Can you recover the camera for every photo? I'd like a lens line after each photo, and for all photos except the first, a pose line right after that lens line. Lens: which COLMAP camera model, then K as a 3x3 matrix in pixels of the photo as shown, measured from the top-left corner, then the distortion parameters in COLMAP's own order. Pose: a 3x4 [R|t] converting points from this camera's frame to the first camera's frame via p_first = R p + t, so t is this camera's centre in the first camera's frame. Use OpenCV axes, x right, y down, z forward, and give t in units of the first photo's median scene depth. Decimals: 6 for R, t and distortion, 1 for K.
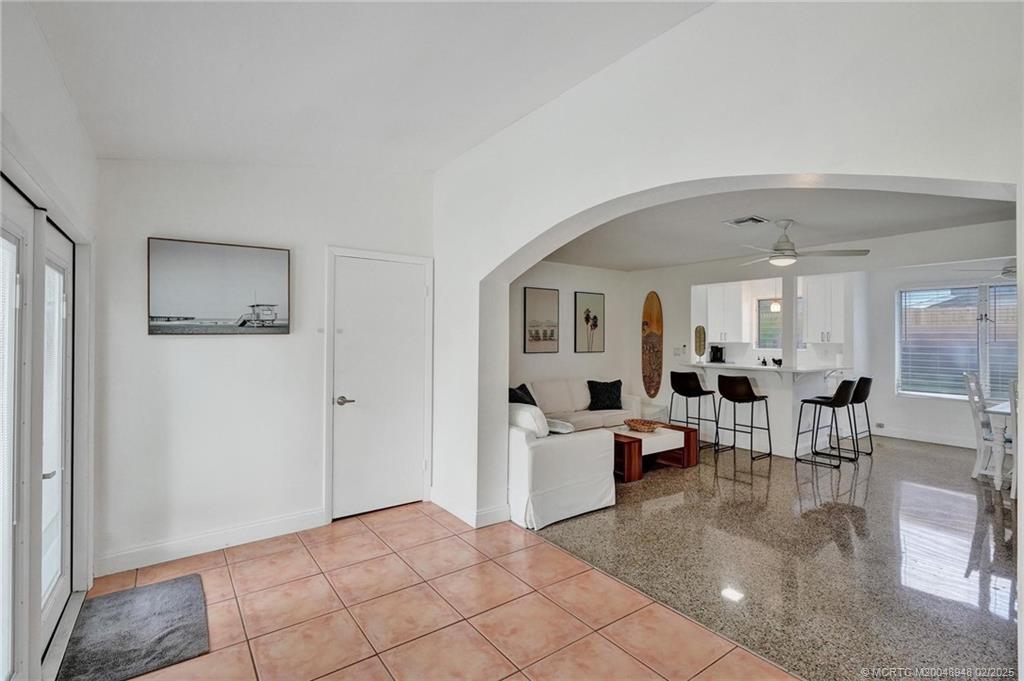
lens RADIAL K [[463.9, 0, 515.2], [0, 463.9, 338.5], [0, 0, 1]] dist [-0.020094, 0.002892]
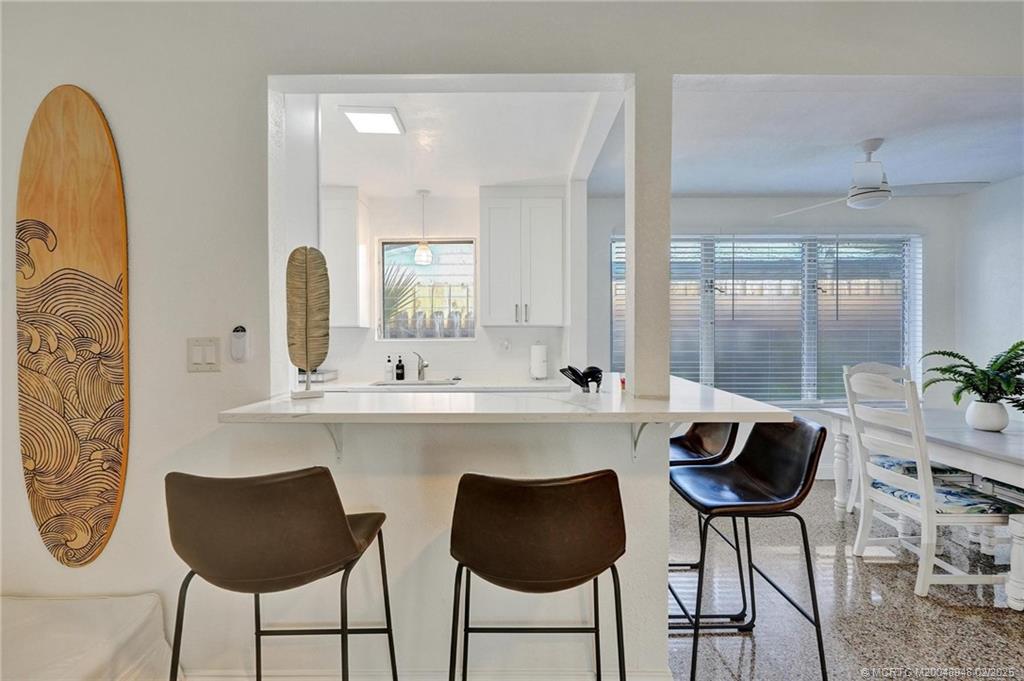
lens RADIAL K [[463.9, 0, 522.5], [0, 463.9, 334.1], [0, 0, 1]] dist [-0.020094, 0.002892]
pose [[0.576186, -0.008707, 0.817272, 0.242007], [0.004888, 0.999962, 0.007207, 0.016191], [-0.817304, -0.000158, 0.576207, 0.702087]]
